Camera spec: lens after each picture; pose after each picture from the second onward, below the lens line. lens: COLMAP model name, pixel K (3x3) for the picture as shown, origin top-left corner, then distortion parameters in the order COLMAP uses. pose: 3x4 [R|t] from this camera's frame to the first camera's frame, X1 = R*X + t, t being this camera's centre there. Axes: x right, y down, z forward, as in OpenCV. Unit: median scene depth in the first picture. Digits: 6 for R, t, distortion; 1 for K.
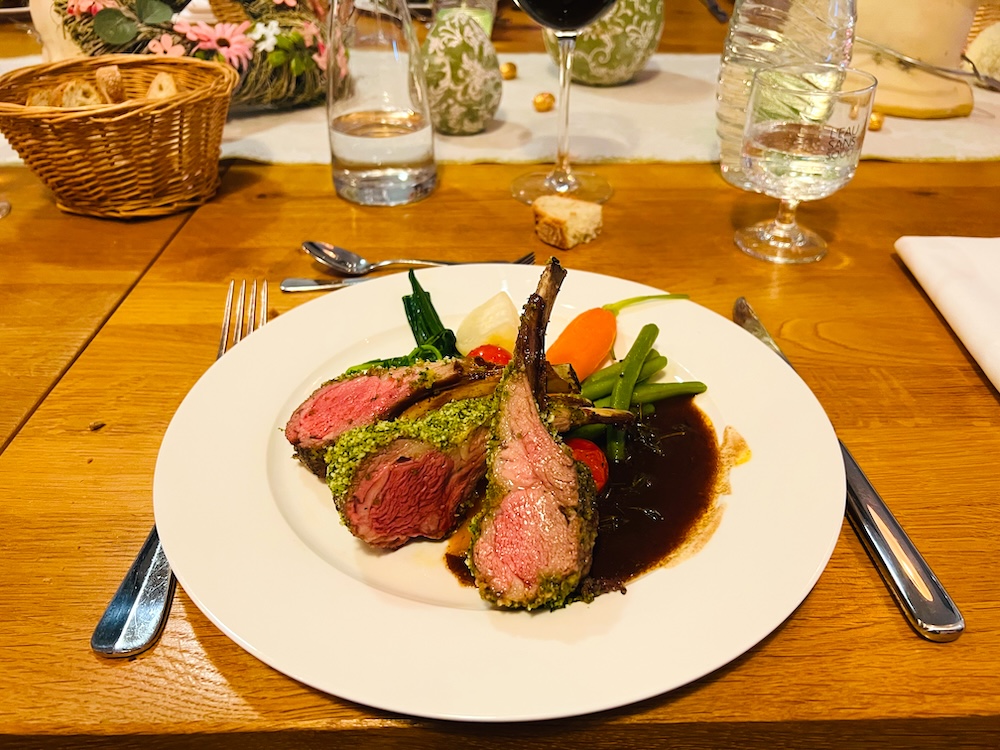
lens RADIAL K [[756.5, 0, 510.7], [0, 756.5, 374.1], [0, 0, 1]] dist [0.005051, -0.062649]
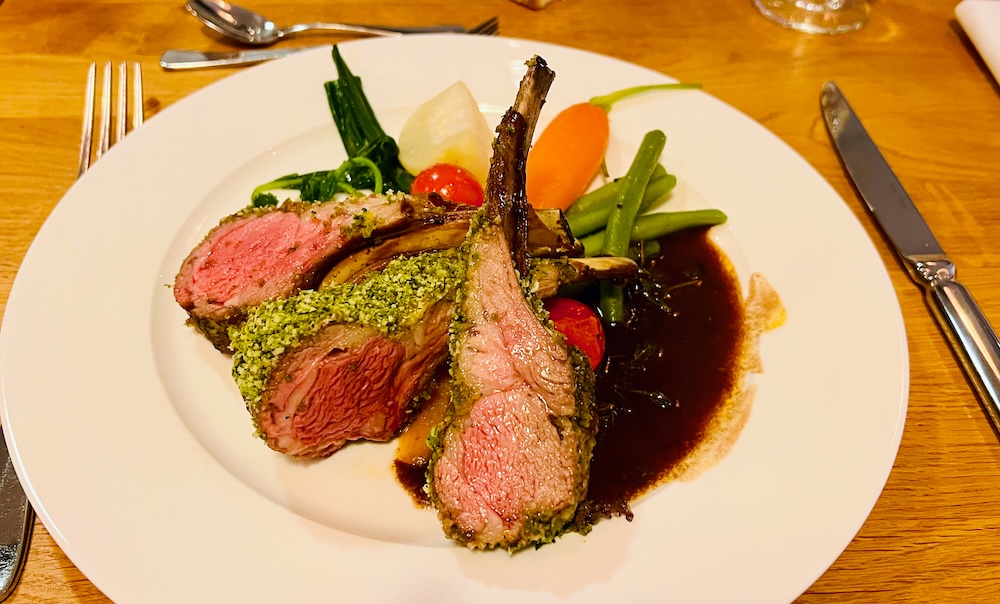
lens RADIAL K [[906.9, 0, 500.0], [0, 906.9, 302.0], [0, 0, 1]] dist [-0.010951, -0.016231]
pose [[0.998858, -0.003487, 0.047649, -0.020197], [-0.004724, 0.985237, 0.171129, -0.067612], [-0.047542, -0.171159, 0.984096, 0.107417]]
